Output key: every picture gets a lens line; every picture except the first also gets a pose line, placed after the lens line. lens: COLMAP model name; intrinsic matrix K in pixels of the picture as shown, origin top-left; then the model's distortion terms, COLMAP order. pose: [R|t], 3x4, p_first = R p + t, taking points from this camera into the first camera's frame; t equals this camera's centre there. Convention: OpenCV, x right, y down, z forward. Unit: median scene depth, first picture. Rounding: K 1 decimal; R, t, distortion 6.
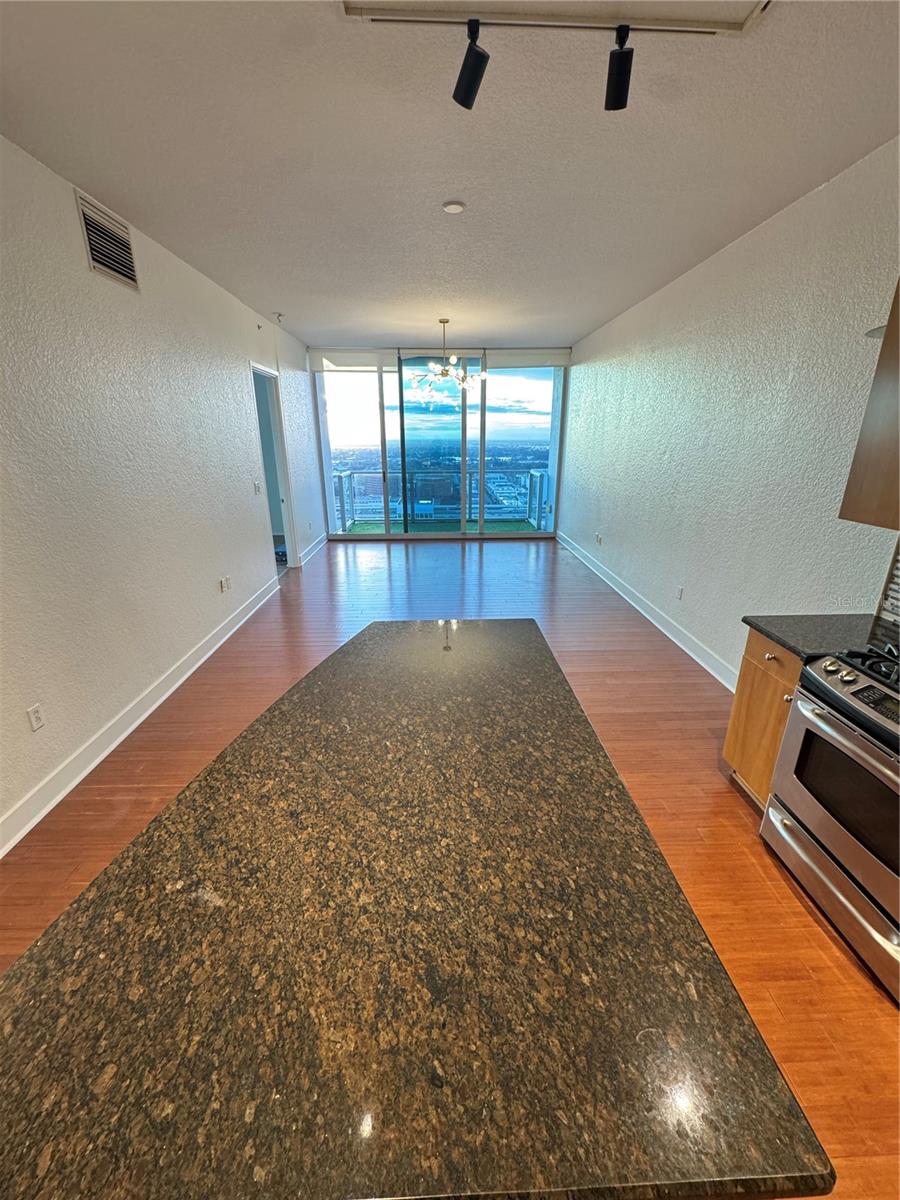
lens RADIAL K [[477.8, 0, 457.9], [0, 477.8, 597.2], [0, 0, 1]] dist [0.000289, -0.000525]
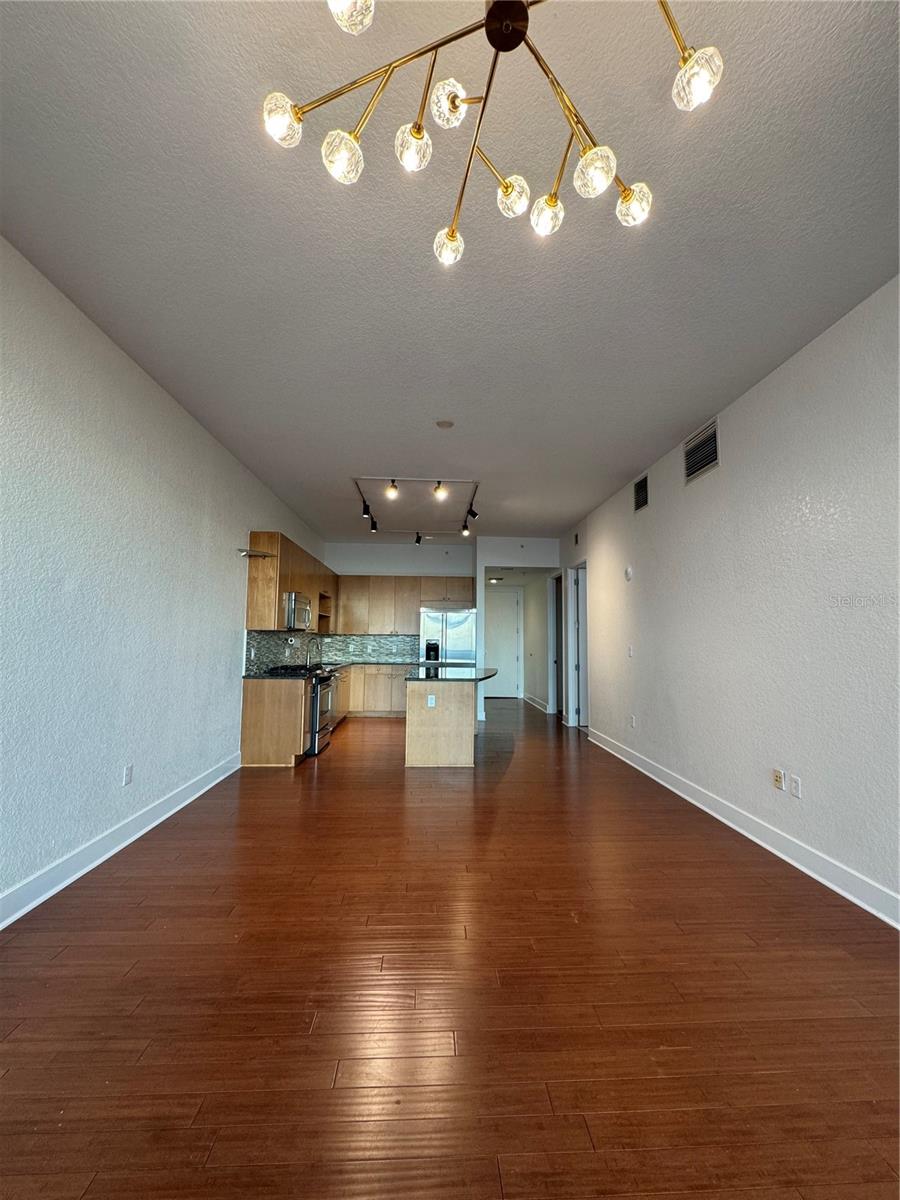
lens RADIAL K [[477.8, 0, 453.8], [0, 477.8, 597.6], [0, 0, 1]] dist [0.000289, -0.000525]
pose [[-0.999867, -0.008582, -0.013900, -0.012481], [-0.011638, 0.971331, 0.237445, -0.346642], [0.011464, 0.237575, -0.971302, 1.271954]]
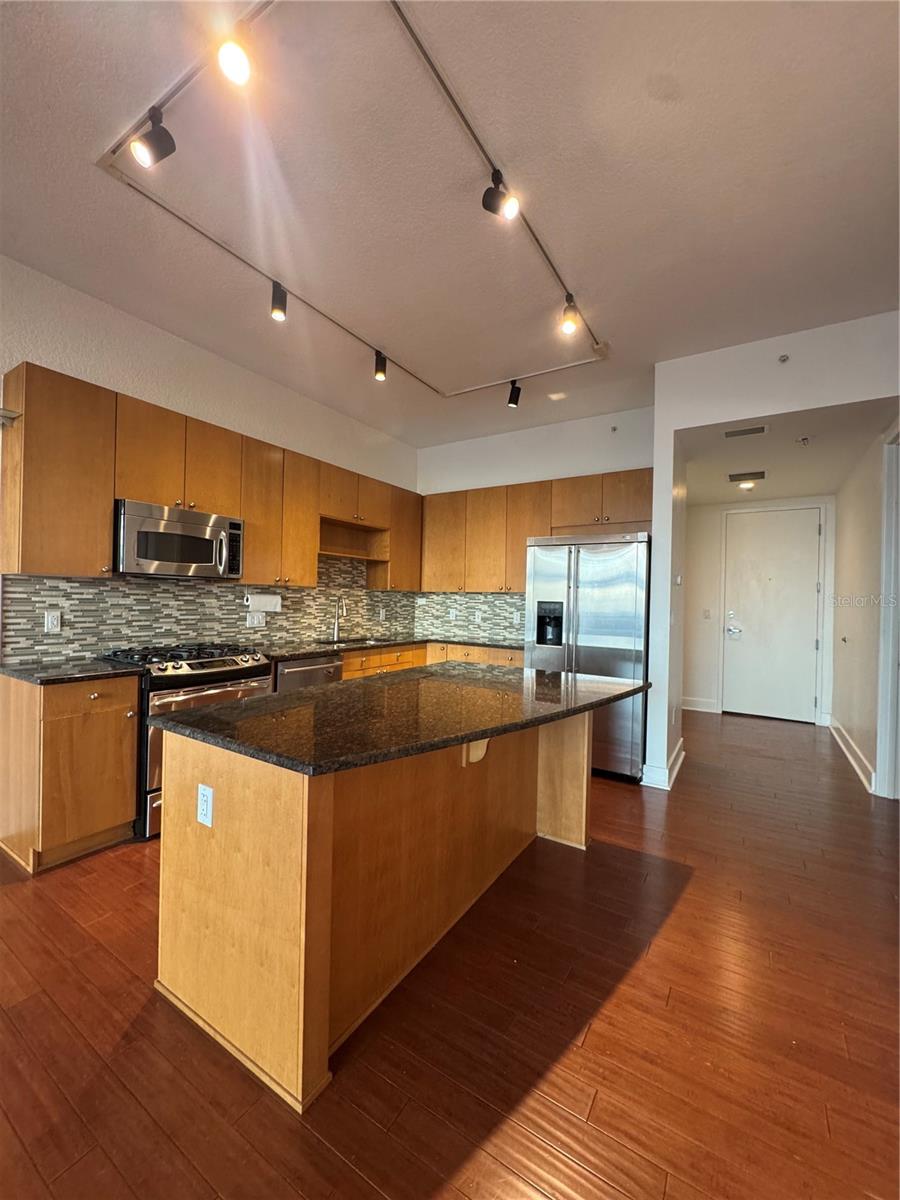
lens RADIAL K [[477.8, 0, 450.6], [0, 477.8, 598.9], [0, 0, 1]] dist [0.000289, -0.000525]
pose [[-0.823810, -0.015123, 0.566664, -0.243302], [0.163252, 0.950963, 0.262712, -0.092795], [-0.542850, 0.308934, -0.780944, 0.527102]]
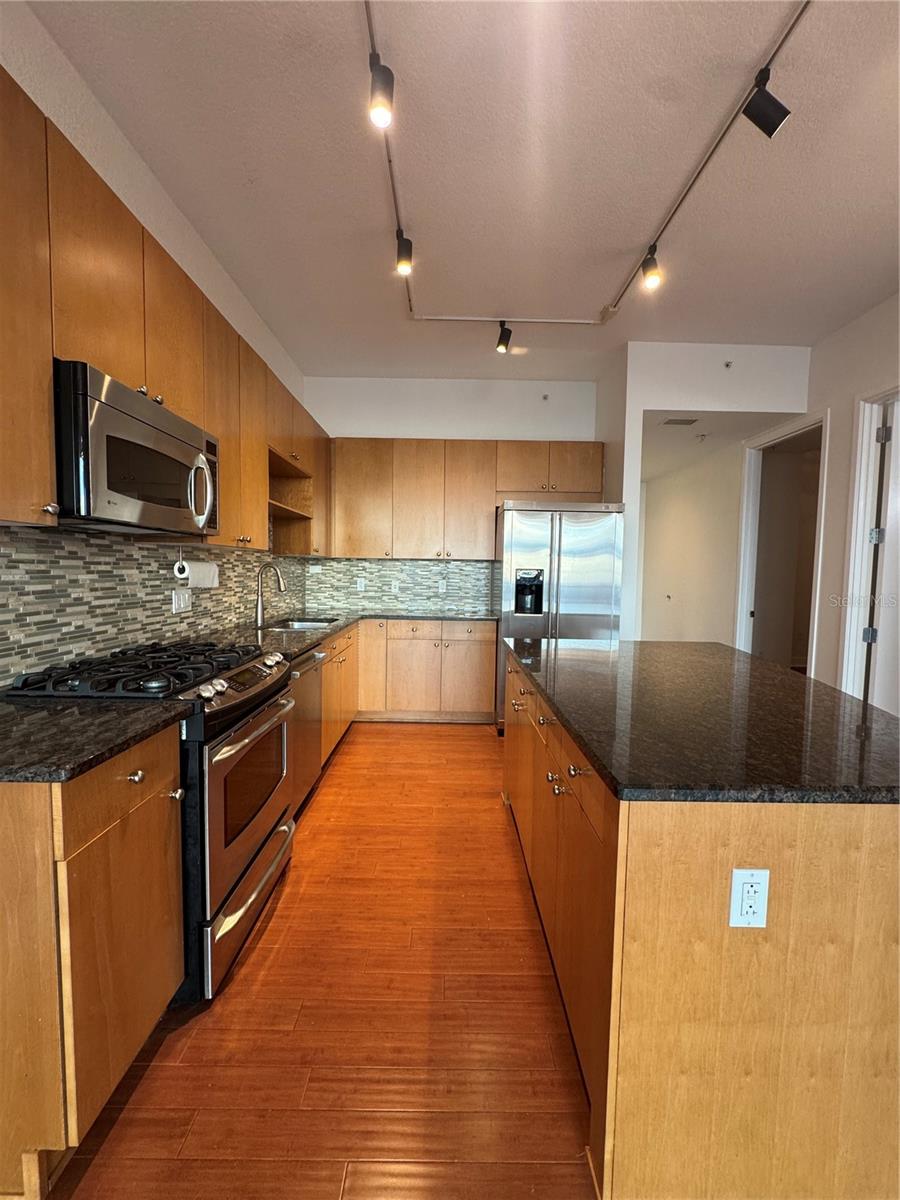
lens RADIAL K [[477.8, 0, 451.0], [0, 477.8, 601.7], [0, 0, 1]] dist [0.000289, -0.000525]
pose [[-0.999339, -0.016238, 0.032539, 0.117588], [-0.002553, 0.923892, 0.382644, -0.097592], [-0.036276, 0.382308, -0.923323, 0.548783]]
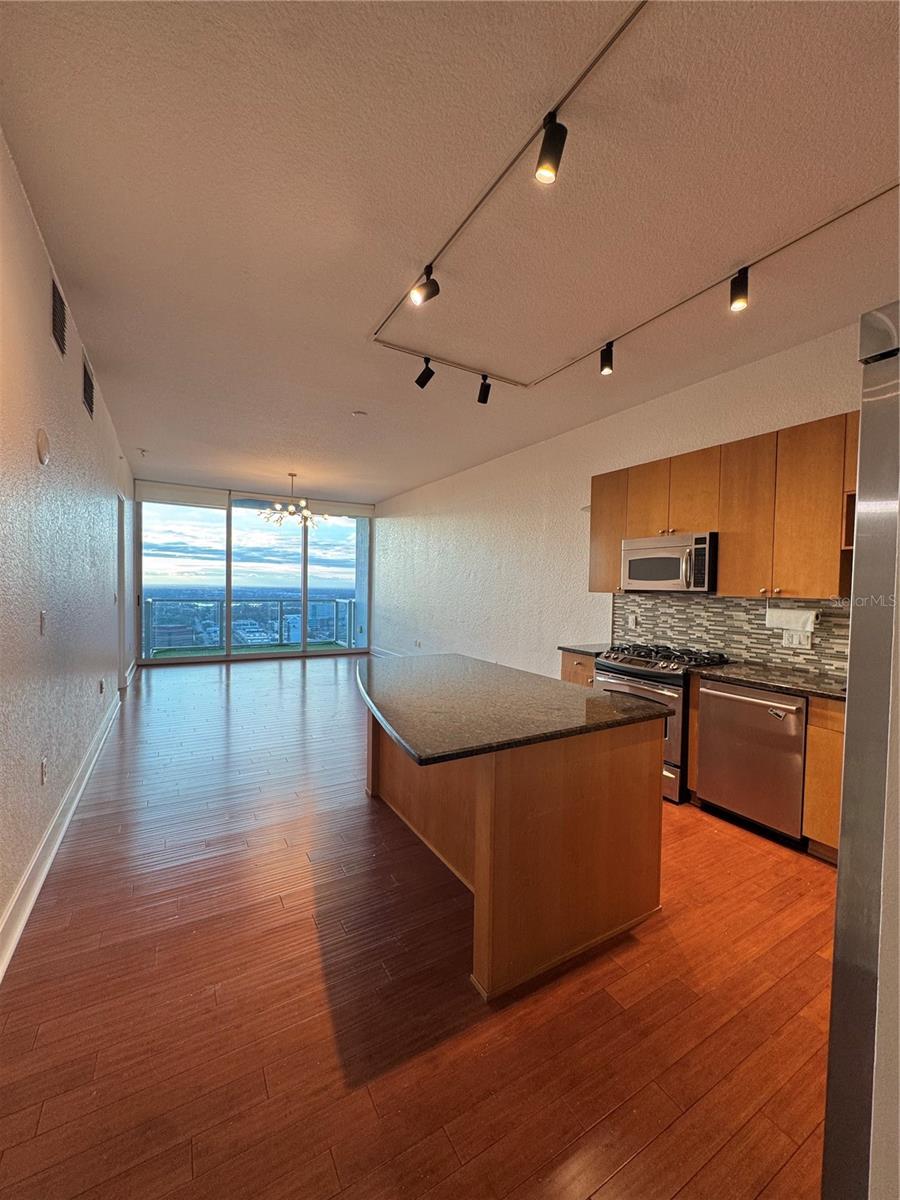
lens RADIAL K [[477.8, 0, 451.2], [0, 477.8, 601.0], [0, 0, 1]] dist [0.000289, -0.000525]
pose [[0.880871, 0.005469, 0.473325, -0.257800], [0.131392, 0.957815, -0.255592, 0.120215], [-0.454756, 0.287334, 0.842992, -0.161092]]
